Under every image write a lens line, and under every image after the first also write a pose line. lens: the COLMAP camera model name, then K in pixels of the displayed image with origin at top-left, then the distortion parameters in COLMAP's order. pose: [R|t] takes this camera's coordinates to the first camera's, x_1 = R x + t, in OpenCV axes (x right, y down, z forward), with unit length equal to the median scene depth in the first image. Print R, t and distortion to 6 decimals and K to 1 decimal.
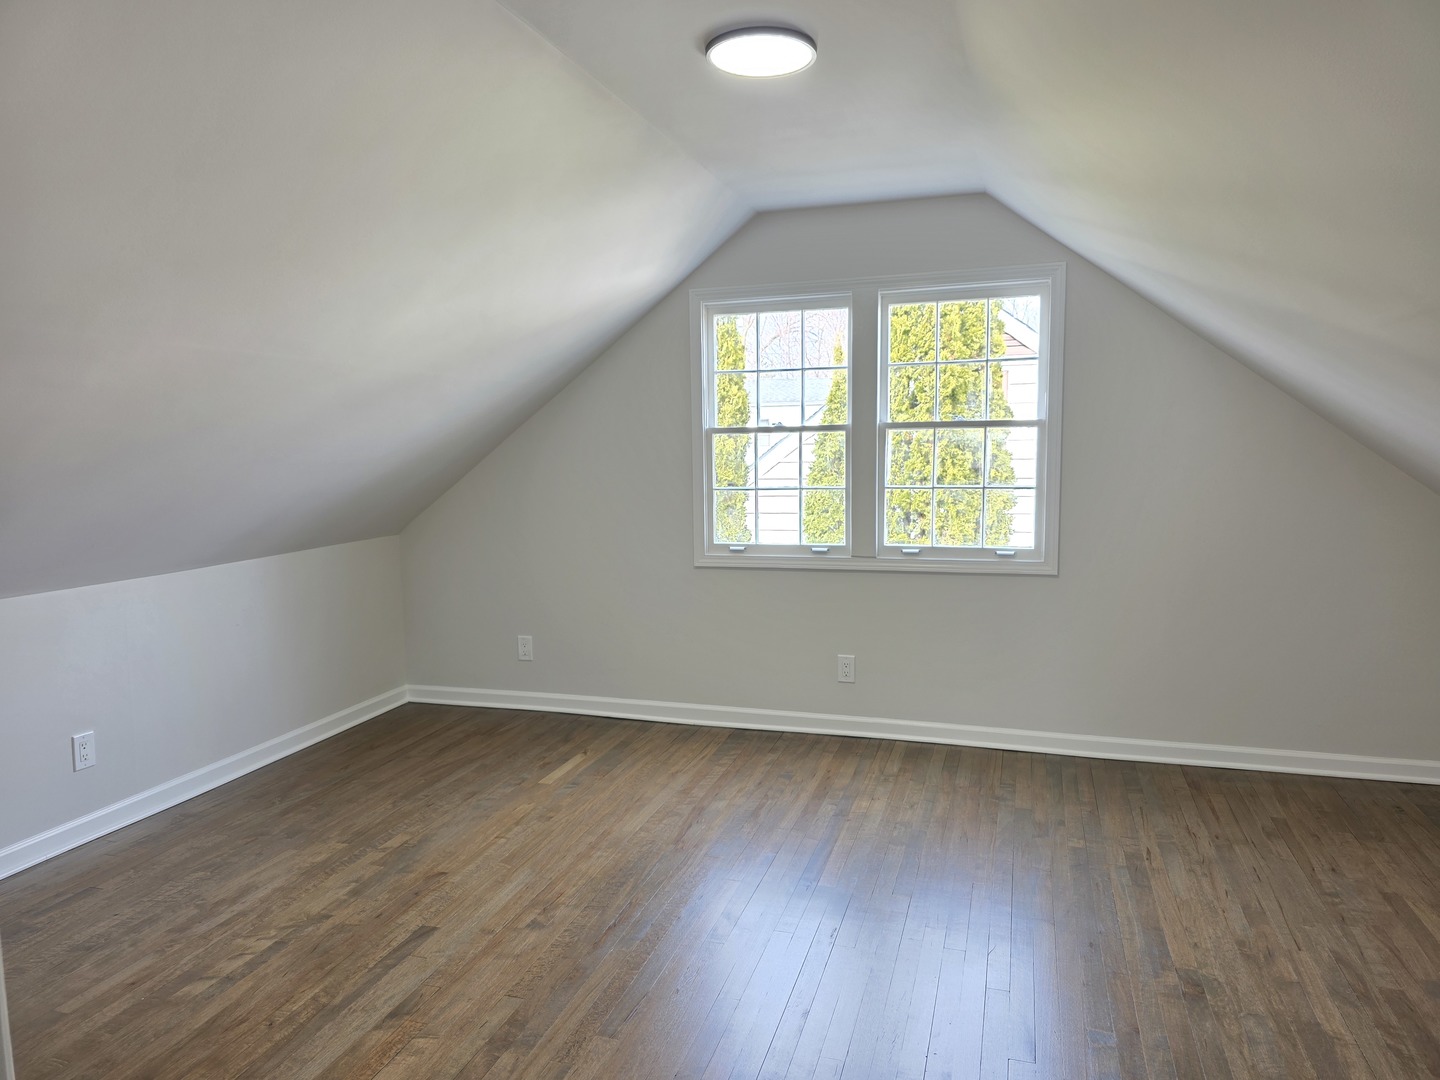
lens RADIAL K [[970.2, 0, 718.1], [0, 970.2, 541.9], [0, 0, 1]] dist [0.062366, -0.025660]
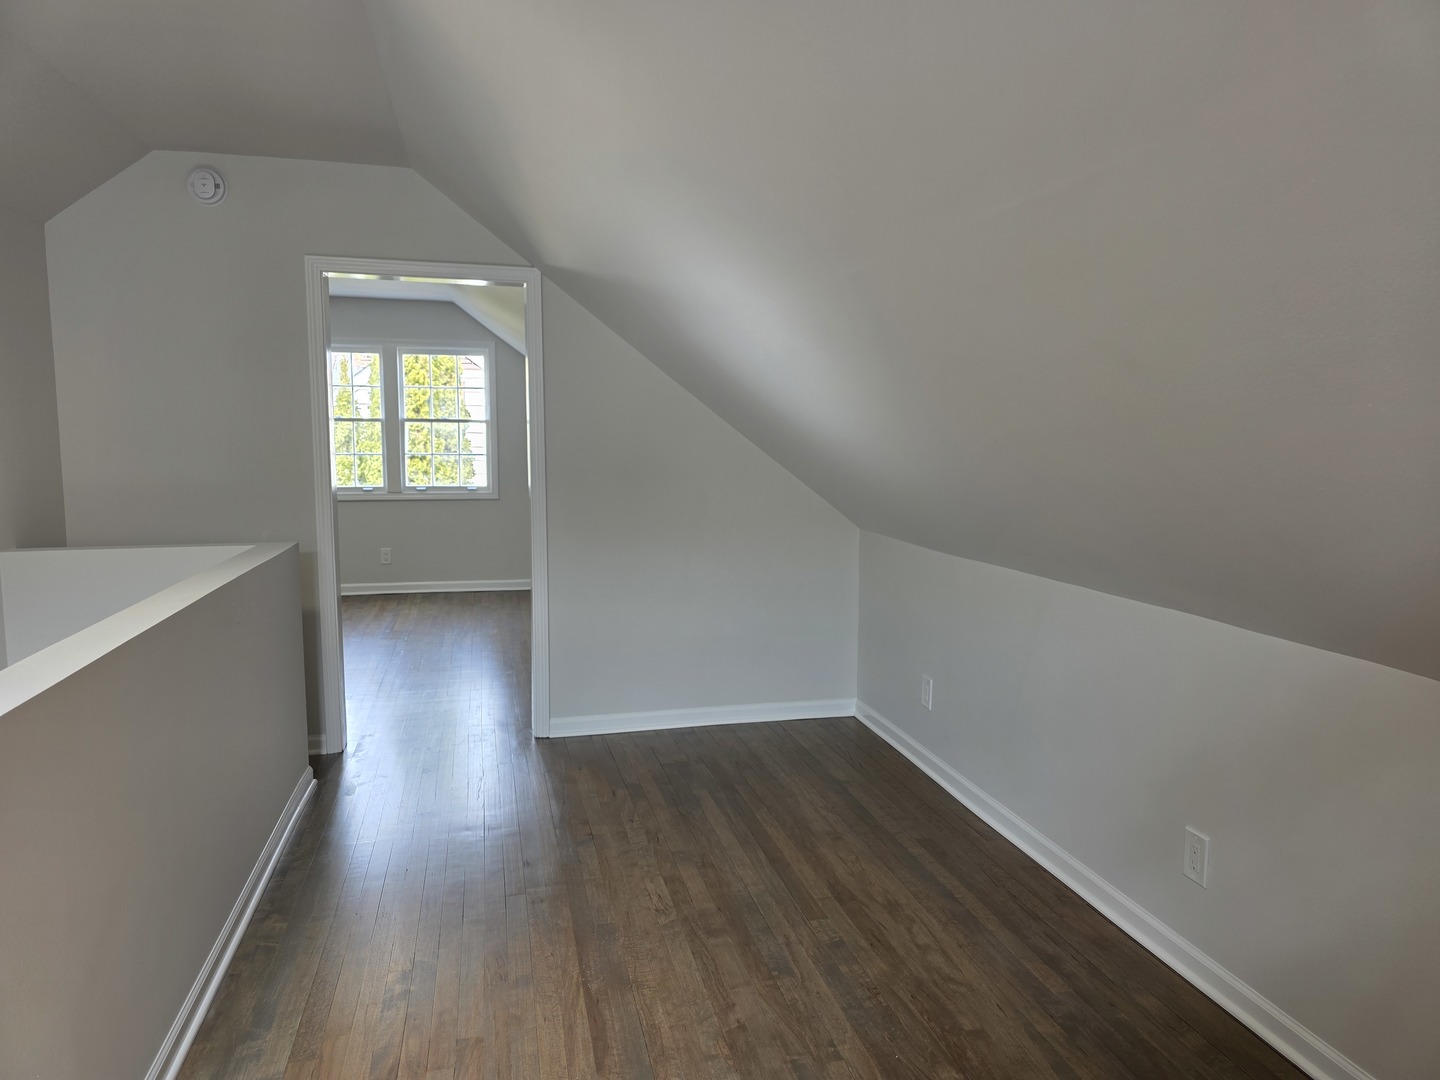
lens RADIAL K [[970.2, 0, 722.9], [0, 970.2, 543.9], [0, 0, 1]] dist [0.062366, -0.025660]
pose [[0.852931, -0.038081, 0.520632, -0.279843], [0.034484, 0.999267, 0.016597, 0.102574], [-0.520883, 0.003798, 0.853620, -0.871954]]
